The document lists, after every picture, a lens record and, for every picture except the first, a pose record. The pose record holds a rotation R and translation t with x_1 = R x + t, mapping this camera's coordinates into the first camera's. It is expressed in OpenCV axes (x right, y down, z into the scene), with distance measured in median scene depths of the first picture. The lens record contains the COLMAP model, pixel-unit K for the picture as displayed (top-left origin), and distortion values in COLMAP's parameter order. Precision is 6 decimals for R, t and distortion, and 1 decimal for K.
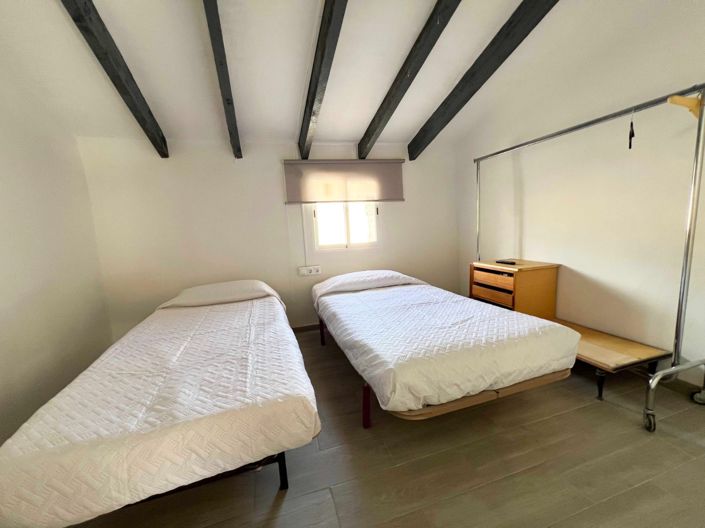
lens RADIAL K [[283.1, 0, 355.1], [0, 283.1, 261.7], [0, 0, 1]] dist [-0.002110, -0.000261]
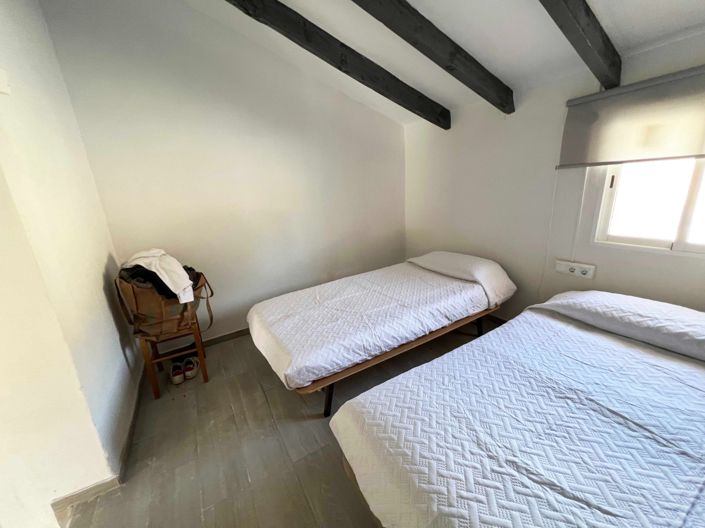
lens RADIAL K [[283.1, 0, 355.1], [0, 283.1, 266.3], [0, 0, 1]] dist [-0.002110, -0.000261]
pose [[0.250790, 0.296001, -0.921677, 0.341233], [-0.098251, 0.954971, 0.279959, -0.116316], [0.963043, 0.020345, 0.268579, 0.324586]]
